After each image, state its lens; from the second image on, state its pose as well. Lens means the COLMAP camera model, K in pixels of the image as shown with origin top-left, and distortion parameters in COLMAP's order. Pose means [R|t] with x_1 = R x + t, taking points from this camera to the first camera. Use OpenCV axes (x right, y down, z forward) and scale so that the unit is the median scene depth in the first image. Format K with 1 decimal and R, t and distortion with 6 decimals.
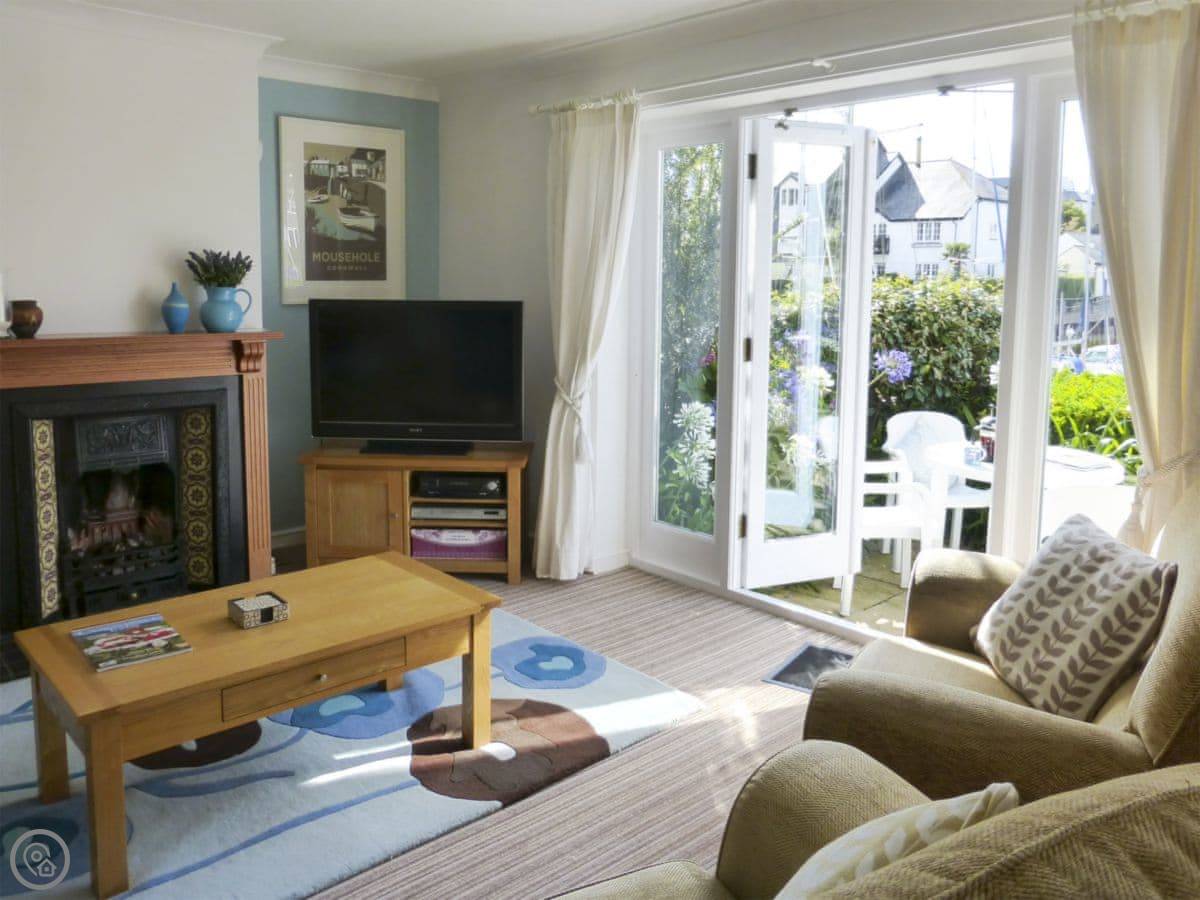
lens RADIAL K [[964.9, 0, 600.1], [0, 964.9, 383.7], [0, 0, 1]] dist [-0.032691, 0.000139]
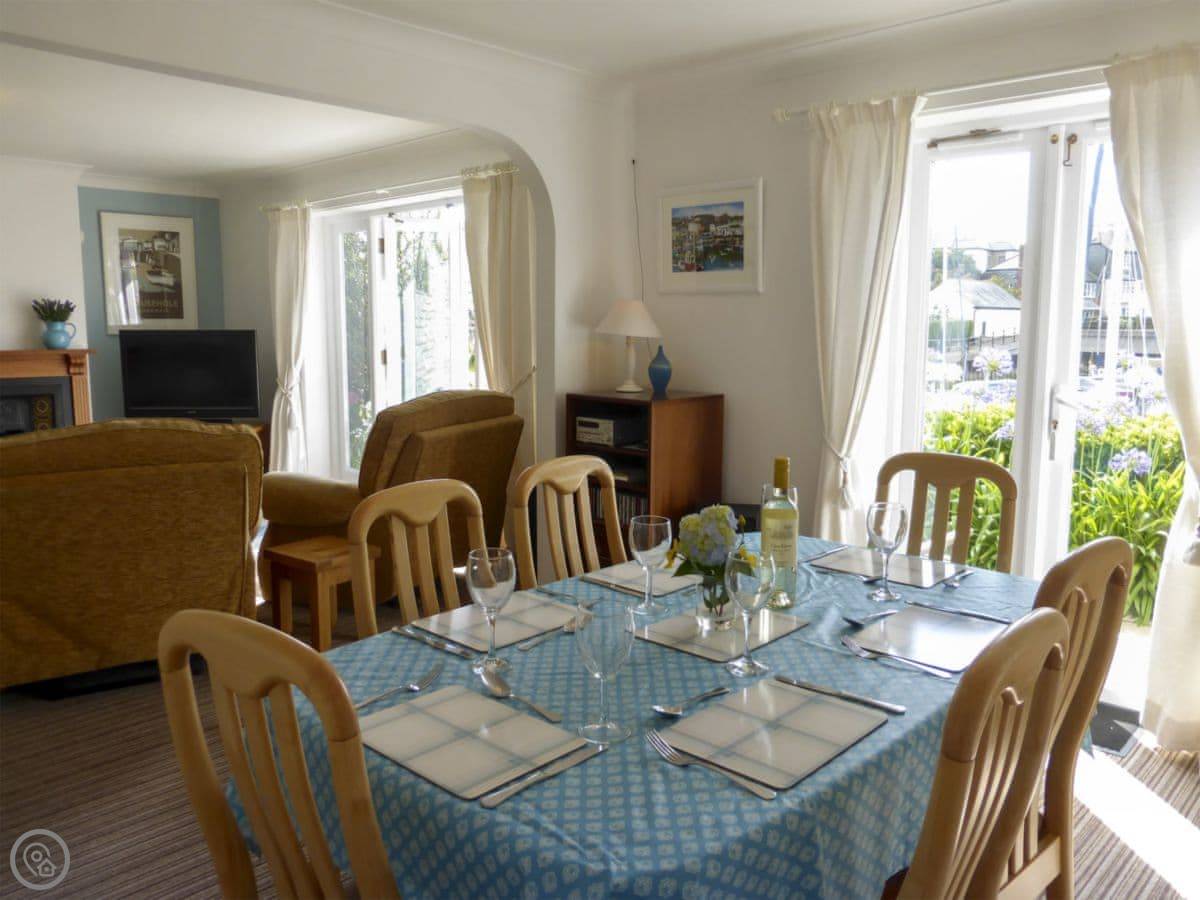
lens RADIAL K [[930.3, 0, 600.0], [0, 930.3, 450.0], [0, 0, 1]] dist [-0.010583, -0.005204]
pose [[0.998393, -0.014870, 0.054681, 0.428509], [0.013503, 0.999589, 0.025277, 0.087488], [-0.055034, -0.024498, 0.998184, -0.609504]]
